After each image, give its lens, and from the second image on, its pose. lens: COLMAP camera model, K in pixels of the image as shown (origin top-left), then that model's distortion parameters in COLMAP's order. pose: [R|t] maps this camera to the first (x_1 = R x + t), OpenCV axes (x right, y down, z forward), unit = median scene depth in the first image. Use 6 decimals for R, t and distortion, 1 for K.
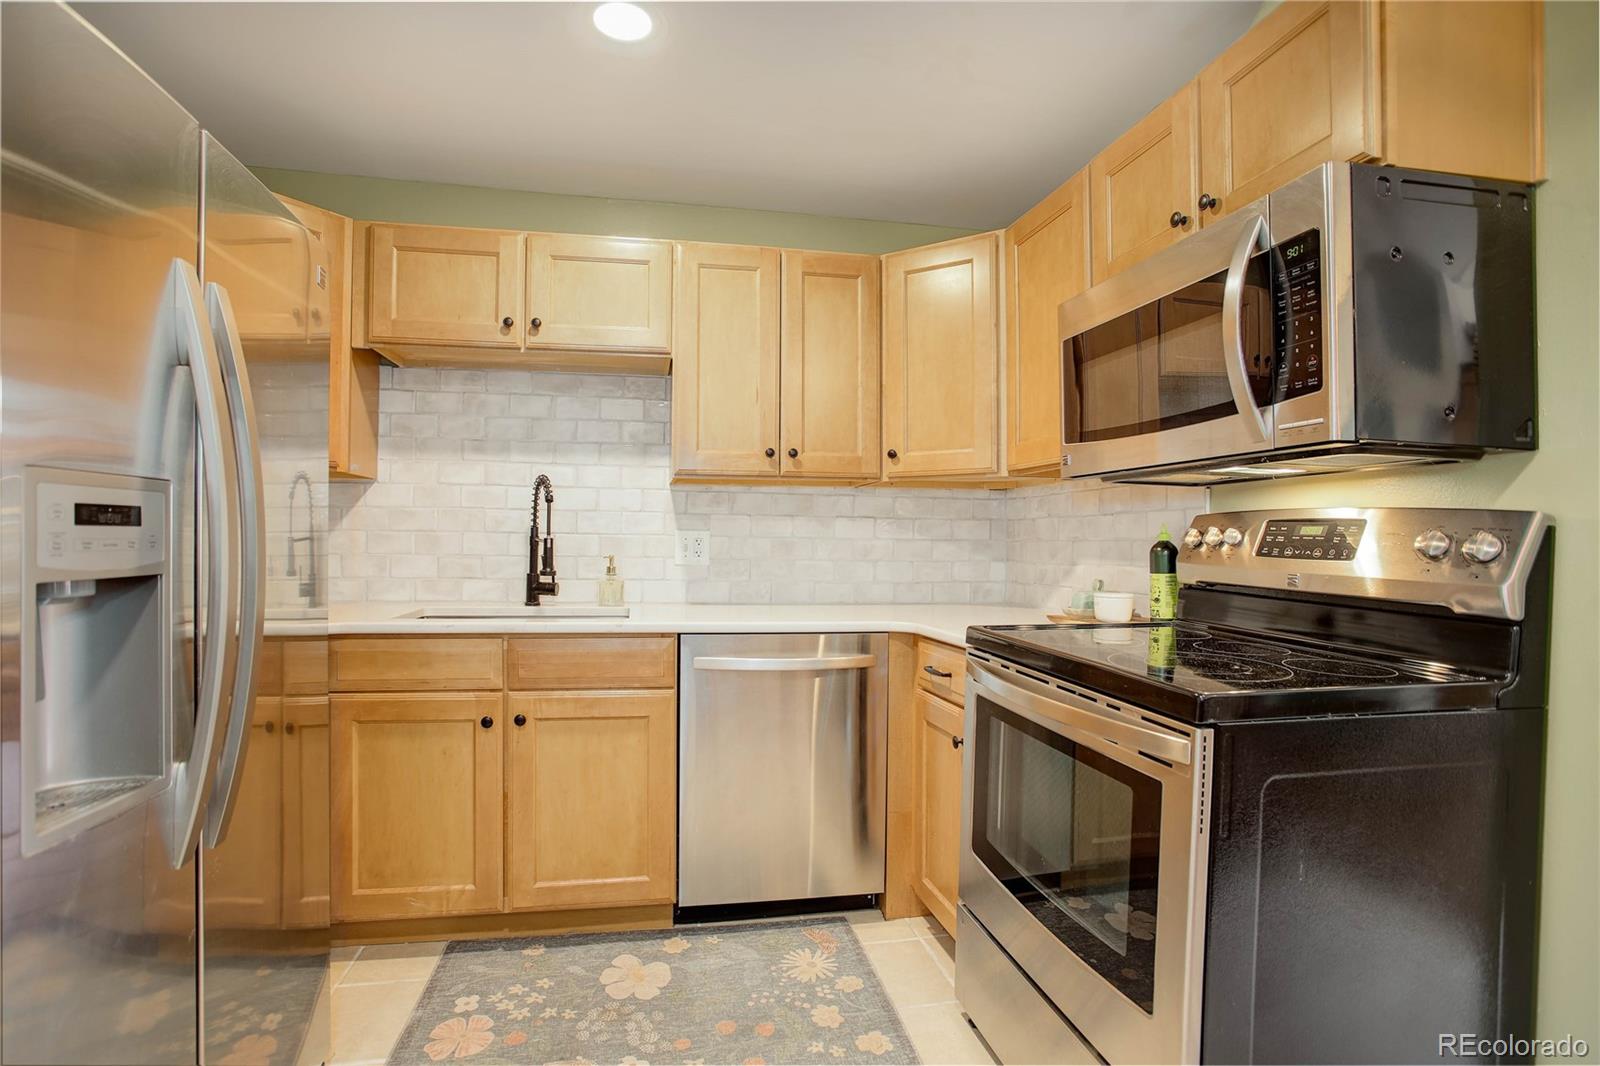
lens RADIAL K [[775.0, 0, 793.3], [0, 775.0, 535.7], [0, 0, 1]] dist [-0.063395, 0.025702]
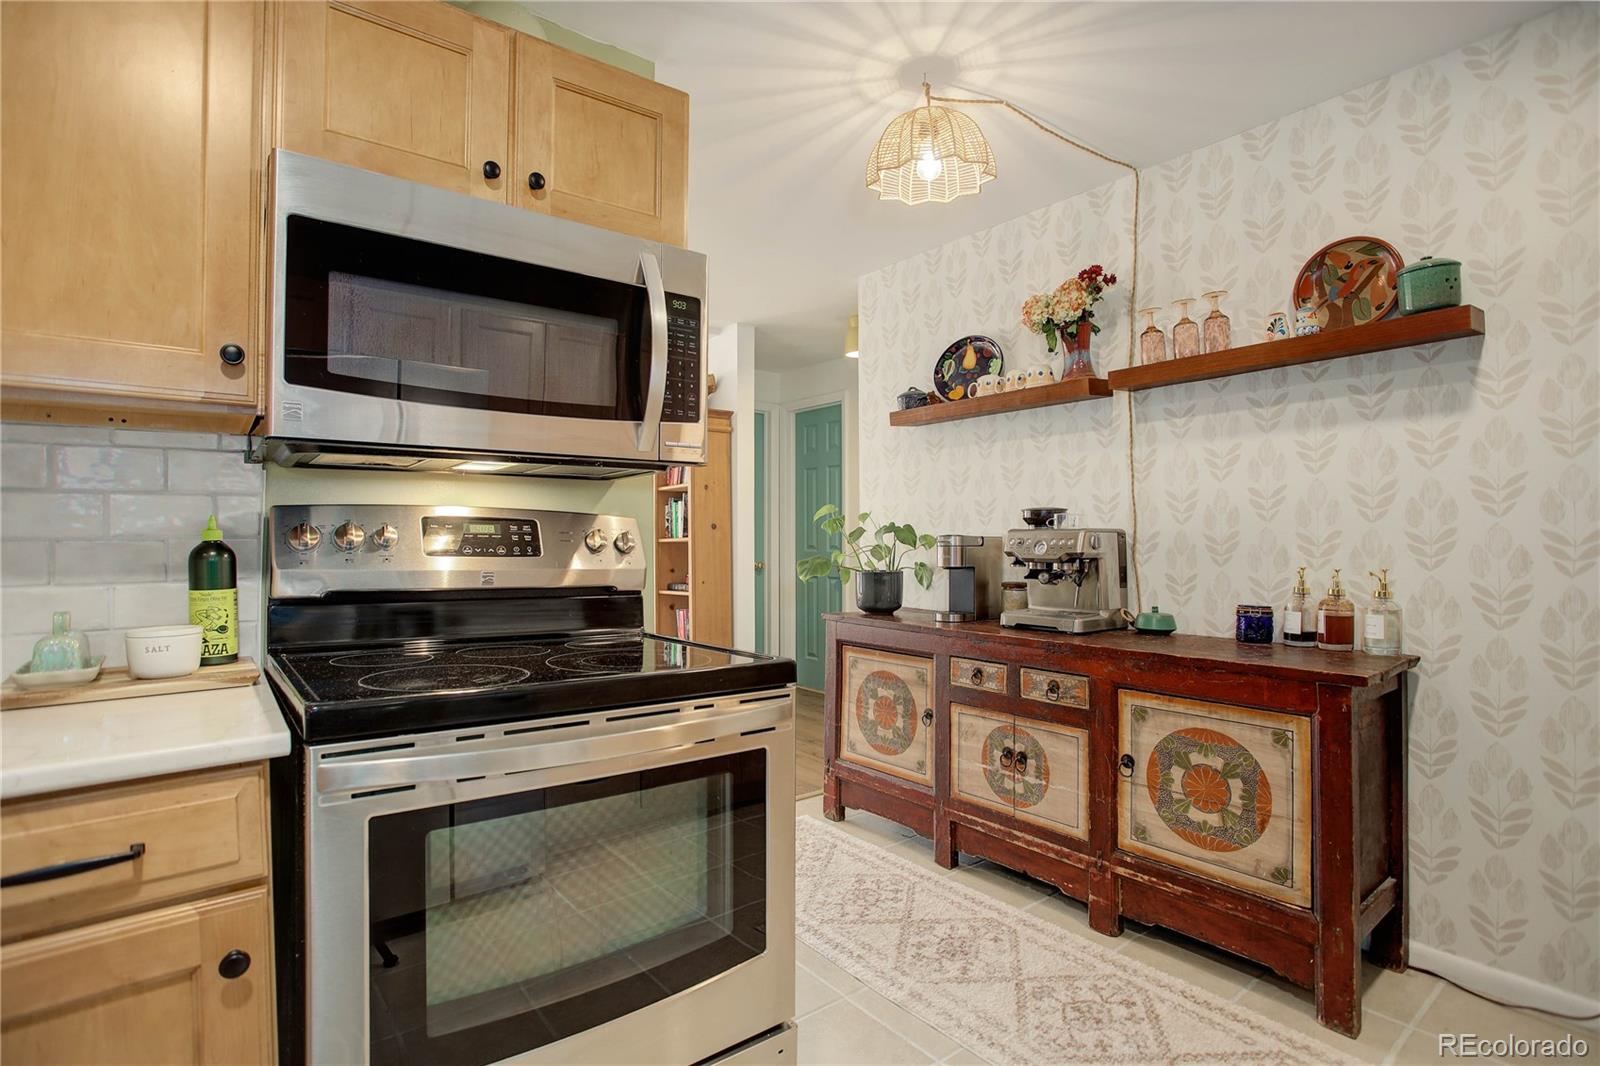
lens RADIAL K [[775.0, 0, 793.3], [0, 775.0, 535.7], [0, 0, 1]] dist [-0.063395, 0.025702]
pose [[-0.446779, -0.000669, 0.894644, -0.314940], [-0.003601, 0.999993, -0.001051, 0.001644], [-0.894637, -0.003692, -0.446779, 0.802482]]
